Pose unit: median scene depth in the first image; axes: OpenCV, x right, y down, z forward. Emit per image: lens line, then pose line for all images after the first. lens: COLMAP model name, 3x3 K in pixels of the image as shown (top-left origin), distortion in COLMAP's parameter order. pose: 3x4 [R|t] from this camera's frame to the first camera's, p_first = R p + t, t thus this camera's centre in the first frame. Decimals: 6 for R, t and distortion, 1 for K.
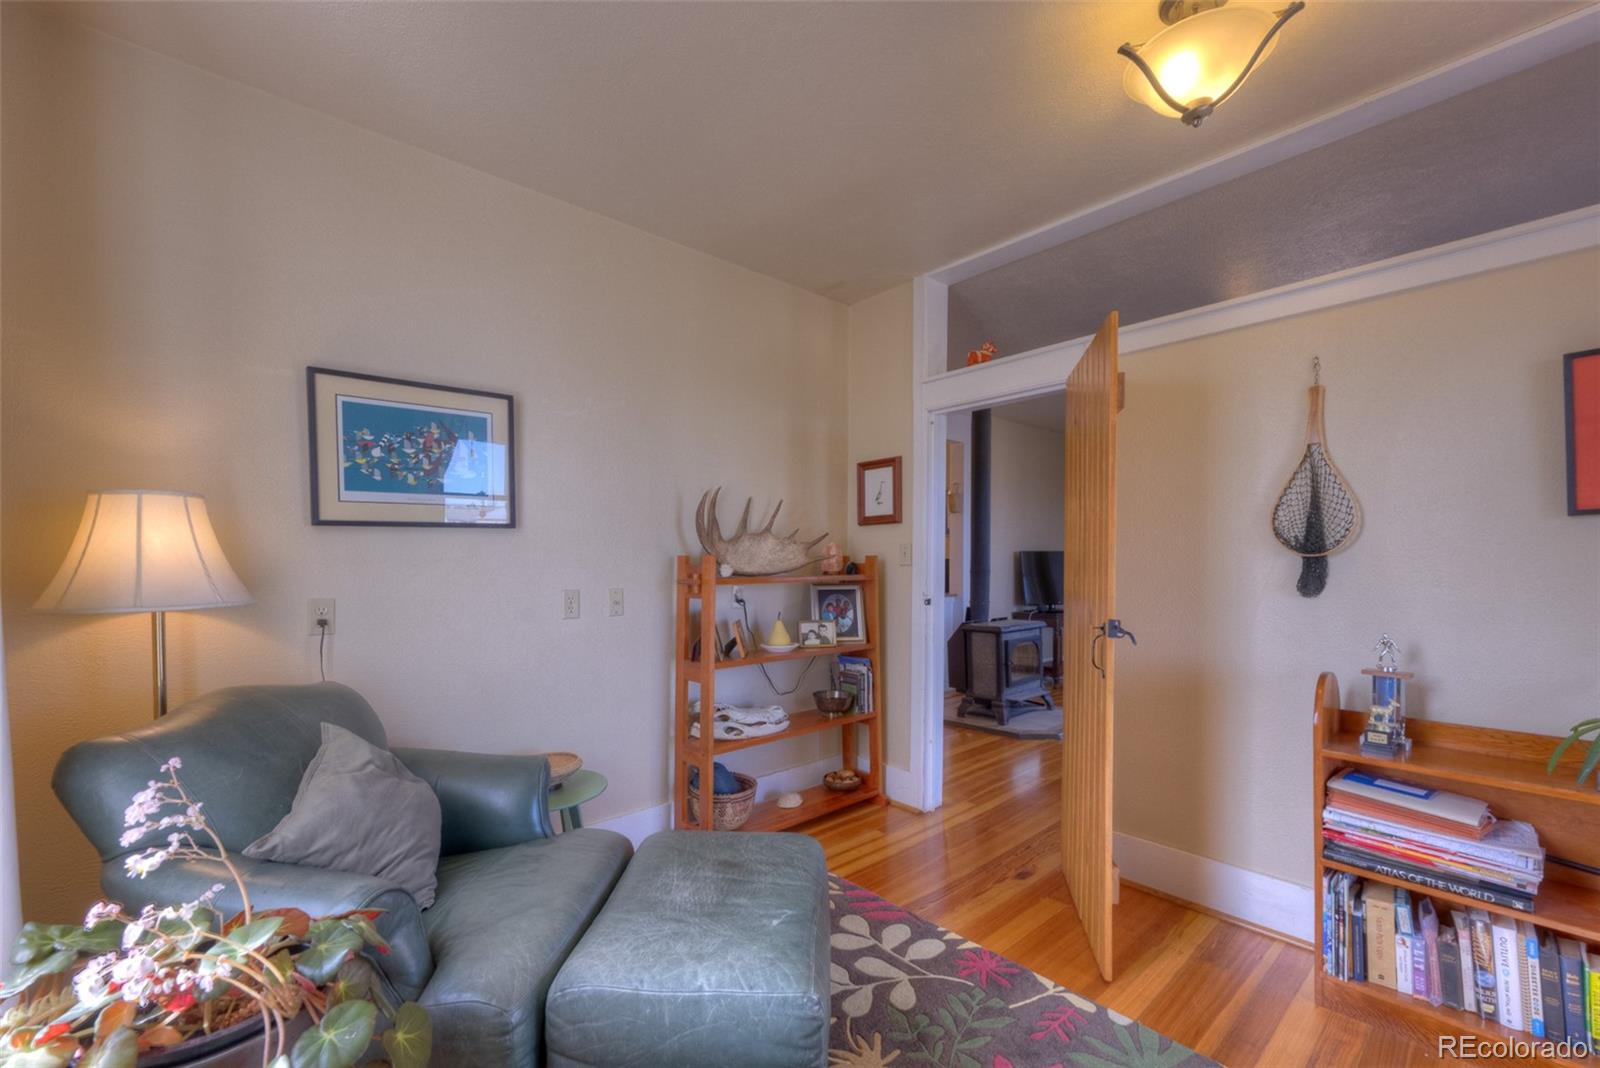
lens RADIAL K [[651.4, 0, 810.6], [0, 651.4, 562.4], [0, 0, 1]] dist [-0.001008, -0.000454]
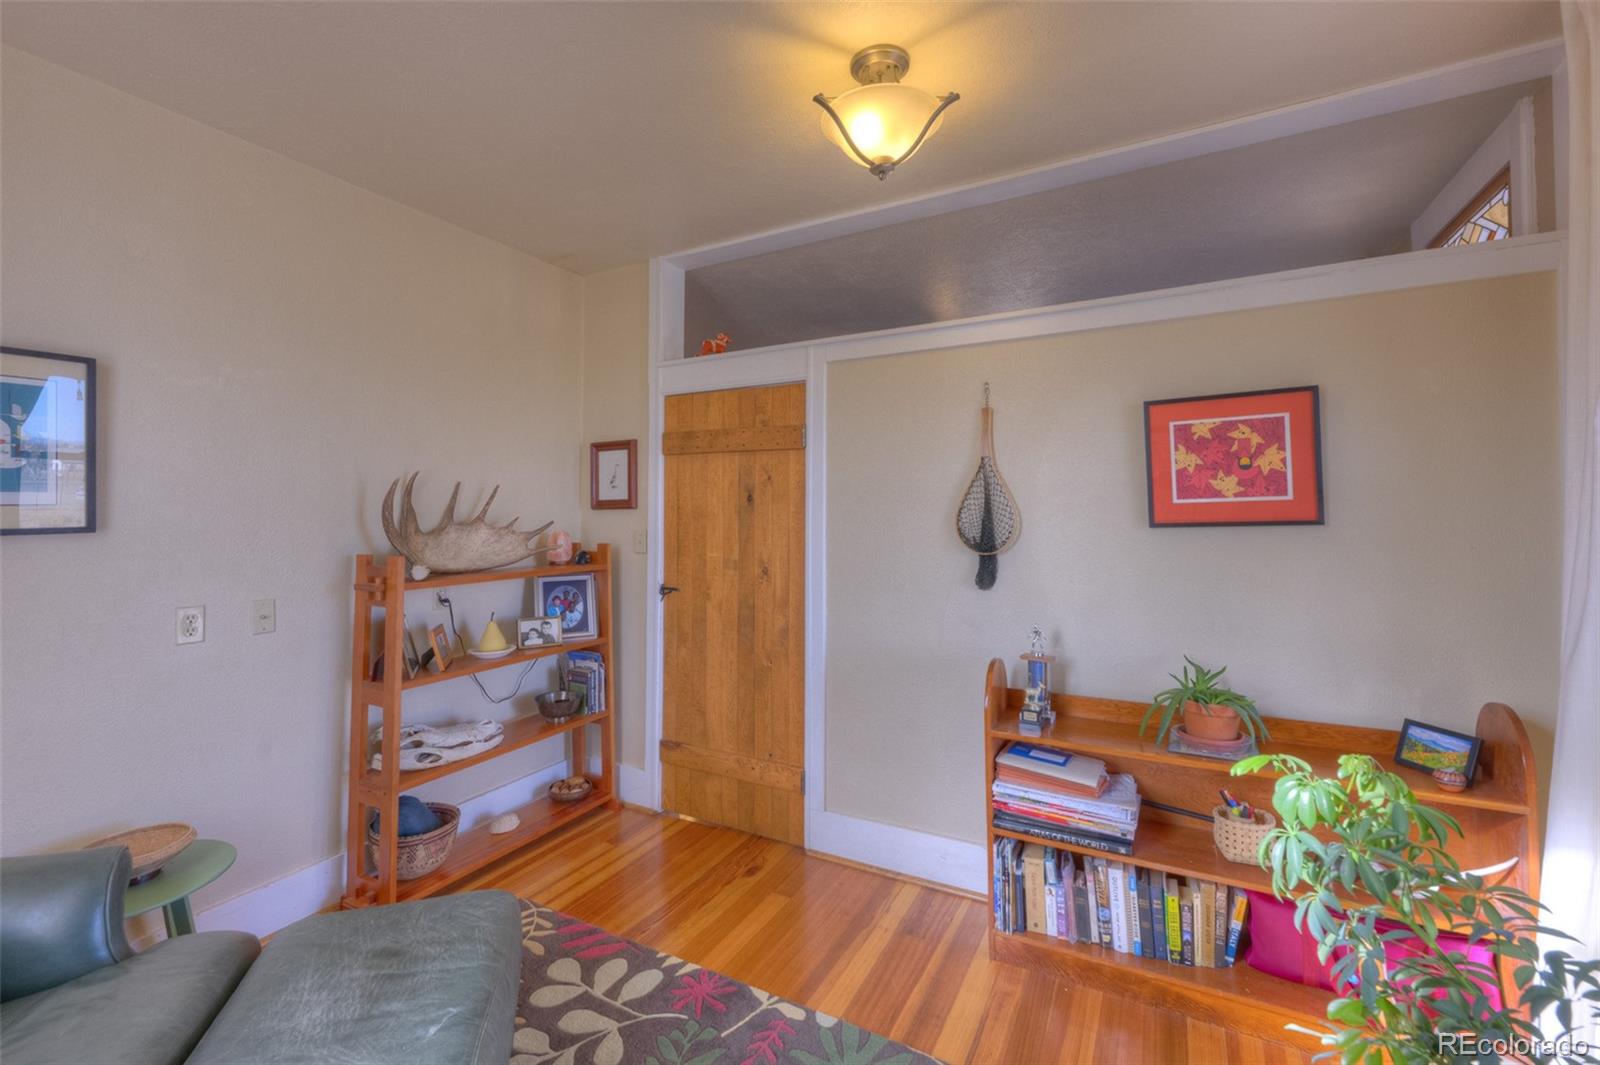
lens RADIAL K [[650.3, 0, 812.1], [0, 650.3, 485.7], [0, 0, 1]] dist [-0.003511, -0.000357]
pose [[0.942210, 0.006279, 0.334963, 0.094622], [0.005216, 0.999428, -0.033408, -0.093693], [-0.334981, 0.033225, 0.941639, 0.015903]]
